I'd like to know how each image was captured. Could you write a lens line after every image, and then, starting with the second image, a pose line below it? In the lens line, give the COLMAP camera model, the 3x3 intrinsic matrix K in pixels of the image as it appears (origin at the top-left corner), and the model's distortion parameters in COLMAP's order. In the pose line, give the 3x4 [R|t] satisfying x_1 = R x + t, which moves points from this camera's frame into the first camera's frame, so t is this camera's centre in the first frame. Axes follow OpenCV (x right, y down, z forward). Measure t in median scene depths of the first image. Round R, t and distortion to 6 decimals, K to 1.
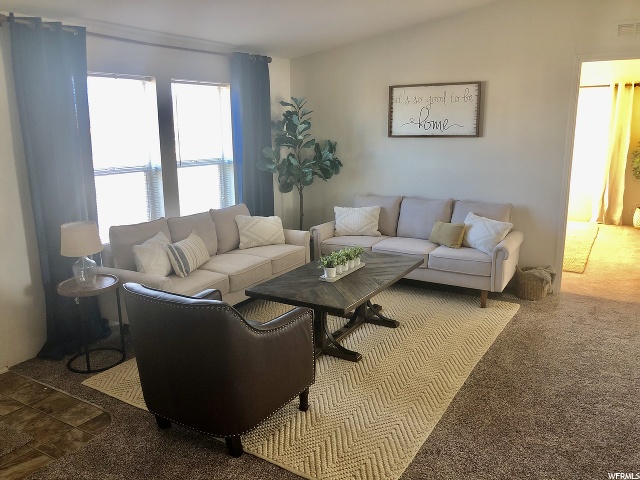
lens RADIAL K [[521.0, 0, 320.0], [0, 521.0, 240.0], [0, 0, 1]] dist [0.067375, -0.006695]
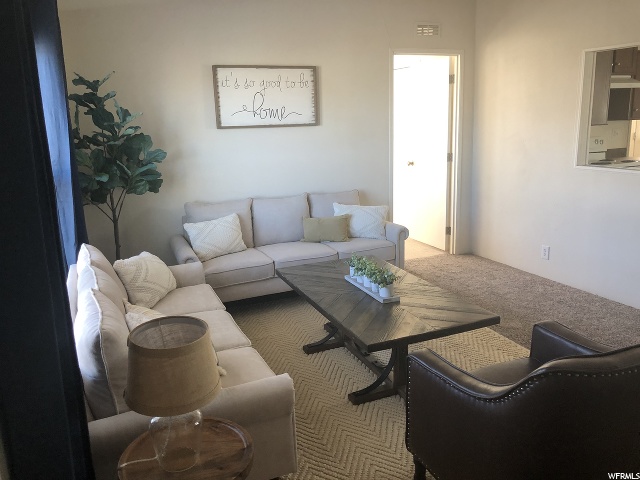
lens RADIAL K [[521.0, 0, 320.0], [0, 521.0, 240.0], [0, 0, 1]] dist [0.067375, -0.006695]
pose [[0.582920, -0.199725, 0.787600, -0.469579], [0.200658, 0.974681, 0.098656, -0.081469], [-0.787363, 0.100530, 0.608237, 0.419547]]
